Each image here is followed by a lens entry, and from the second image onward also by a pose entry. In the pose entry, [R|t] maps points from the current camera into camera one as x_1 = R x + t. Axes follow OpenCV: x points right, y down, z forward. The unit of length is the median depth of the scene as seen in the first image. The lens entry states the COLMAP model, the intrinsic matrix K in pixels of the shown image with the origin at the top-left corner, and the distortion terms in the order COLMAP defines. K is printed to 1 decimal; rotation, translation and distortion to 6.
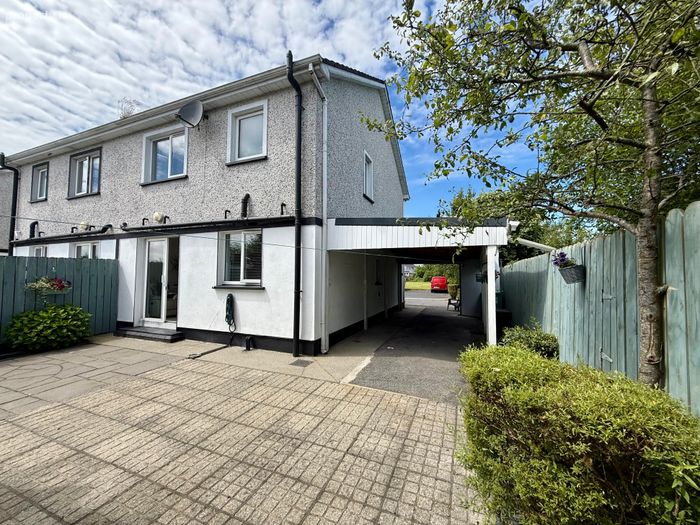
lens RADIAL K [[277.5, 0, 350.0], [0, 277.5, 262.5], [0, 0, 1]] dist [0.000121, 0.000150]
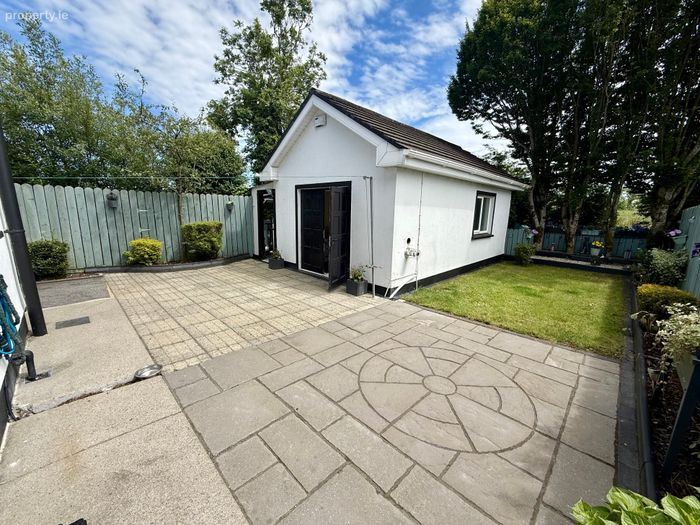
lens RADIAL K [[277.5, 0, 350.0], [0, 277.5, 262.5], [0, 0, 1]] dist [0.000121, 0.000150]
pose [[-0.924099, -0.093005, 0.370662, -1.642167], [-0.042218, 0.988842, 0.142863, 0.097715], [-0.379813, 0.116371, -0.917714, 2.022805]]
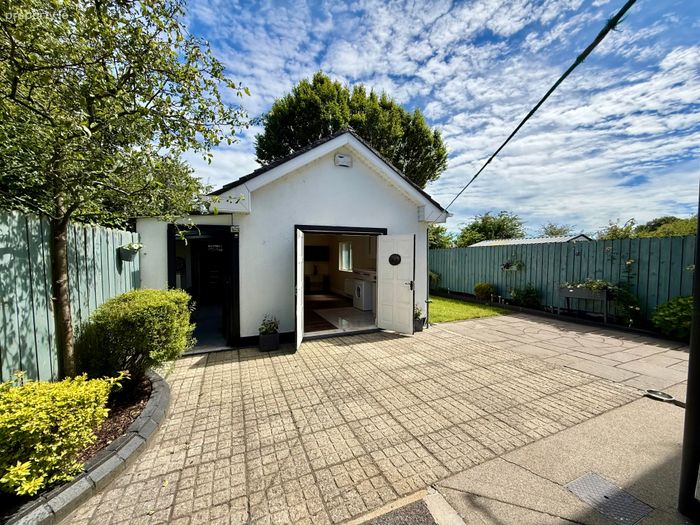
lens RADIAL K [[277.5, 0, 350.0], [0, 277.5, 262.5], [0, 0, 1]] dist [0.000121, 0.000150]
pose [[-0.703661, 0.019090, -0.710280, 0.462676], [0.030395, 0.999533, -0.003247, 0.066157], [0.709886, -0.023873, -0.703912, 1.500829]]
